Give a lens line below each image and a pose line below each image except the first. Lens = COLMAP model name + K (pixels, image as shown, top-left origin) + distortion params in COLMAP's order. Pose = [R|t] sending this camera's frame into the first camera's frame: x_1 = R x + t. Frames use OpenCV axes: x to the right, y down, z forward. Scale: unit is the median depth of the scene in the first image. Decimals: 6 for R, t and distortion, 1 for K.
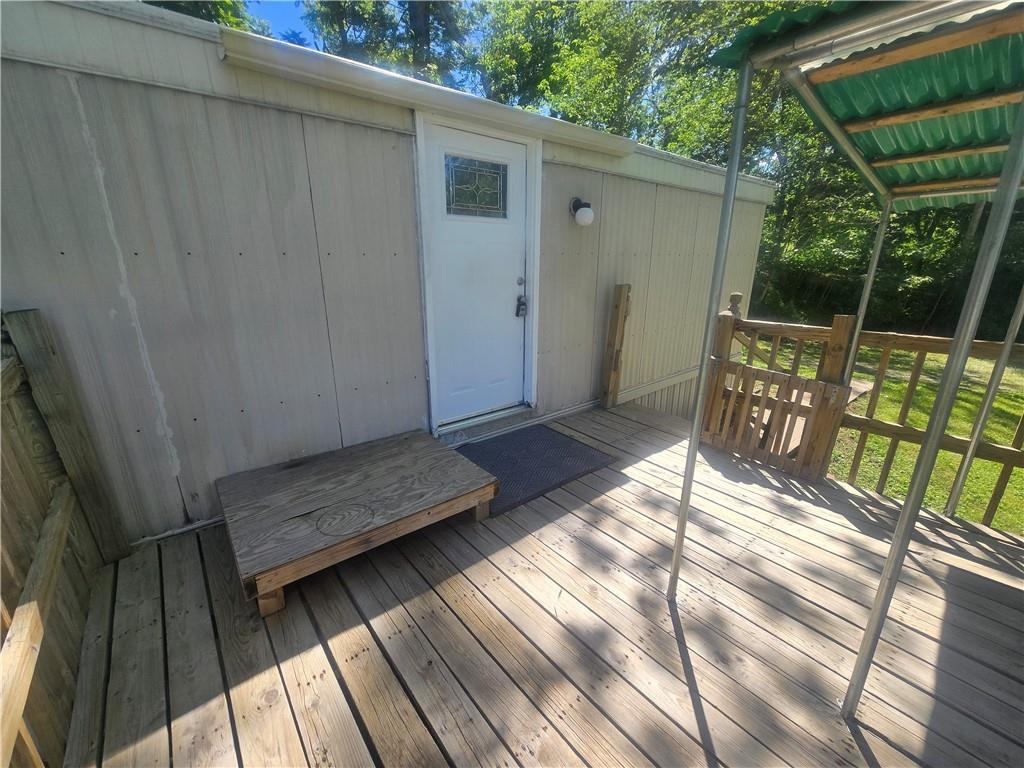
lens RADIAL K [[419.3, 0, 508.5], [0, 419.3, 386.9], [0, 0, 1]] dist [0.000272, -0.000725]
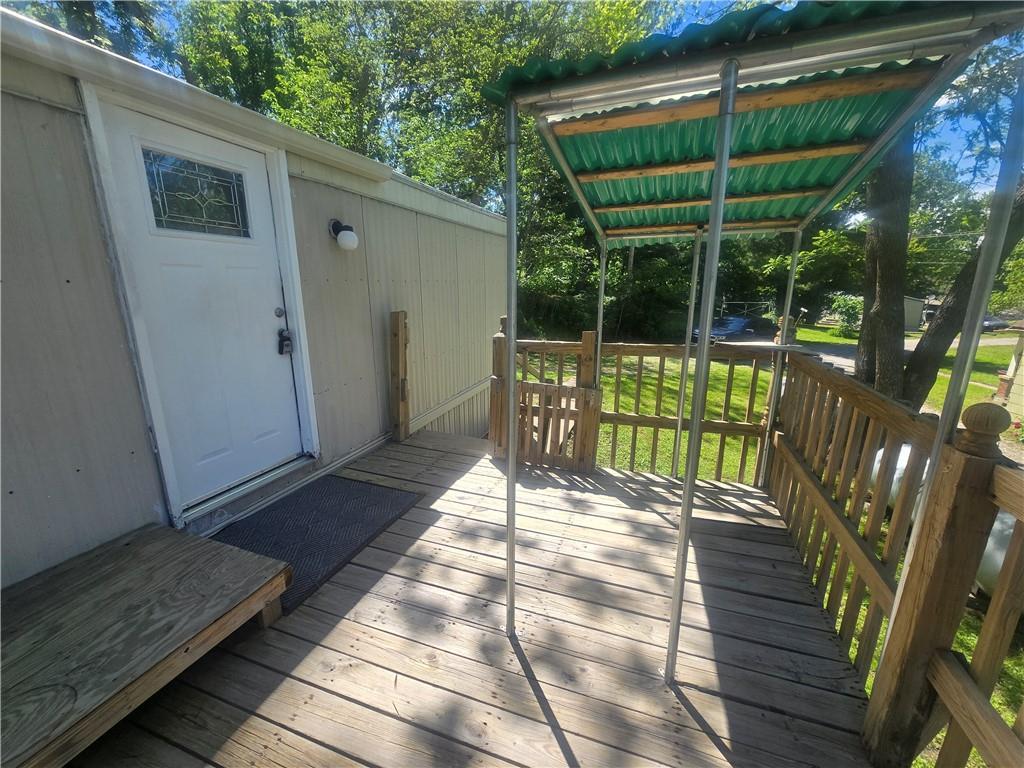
lens RADIAL K [[419.3, 0, 508.0], [0, 419.3, 388.0], [0, 0, 1]] dist [0.000272, -0.000725]
pose [[0.858249, -0.125225, 0.497722, -0.019962], [0.151262, 0.988419, -0.012146, -0.031182], [-0.490437, 0.085710, 0.867251, 0.082552]]
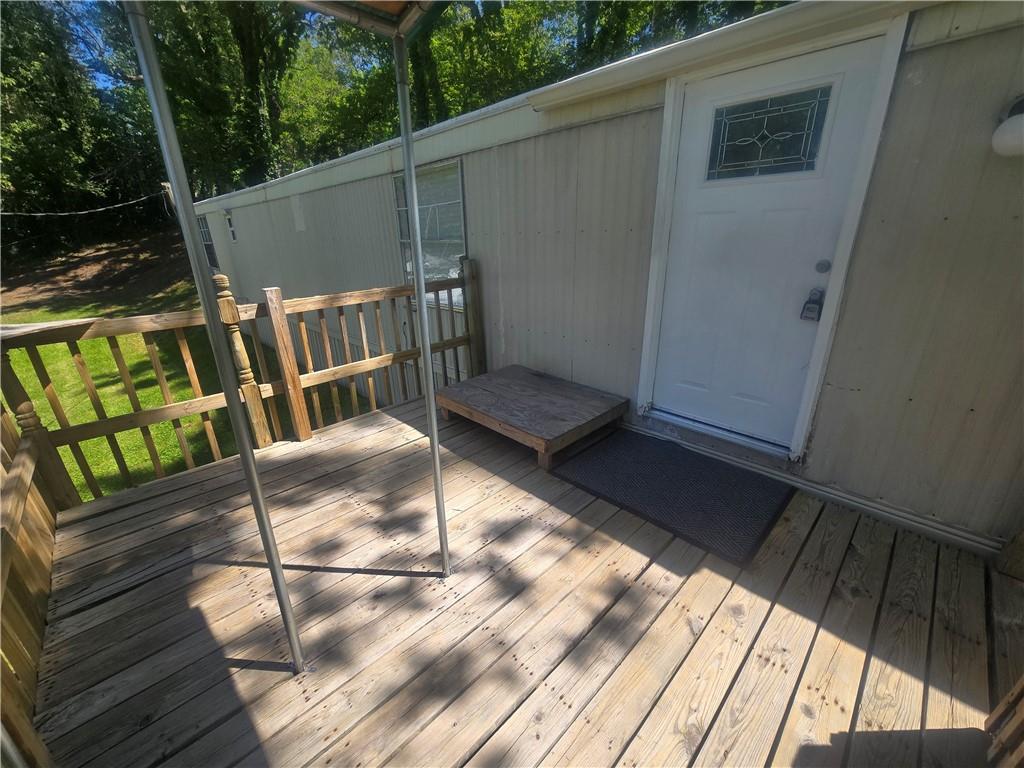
lens RADIAL K [[419.3, 0, 507.9], [0, 419.3, 385.8], [0, 0, 1]] dist [0.000272, -0.000725]
pose [[0.092756, 0.338514, -0.936378, 0.862311], [-0.270207, 0.913699, 0.303549, -0.196571], [0.958324, 0.224860, 0.176220, 0.609833]]
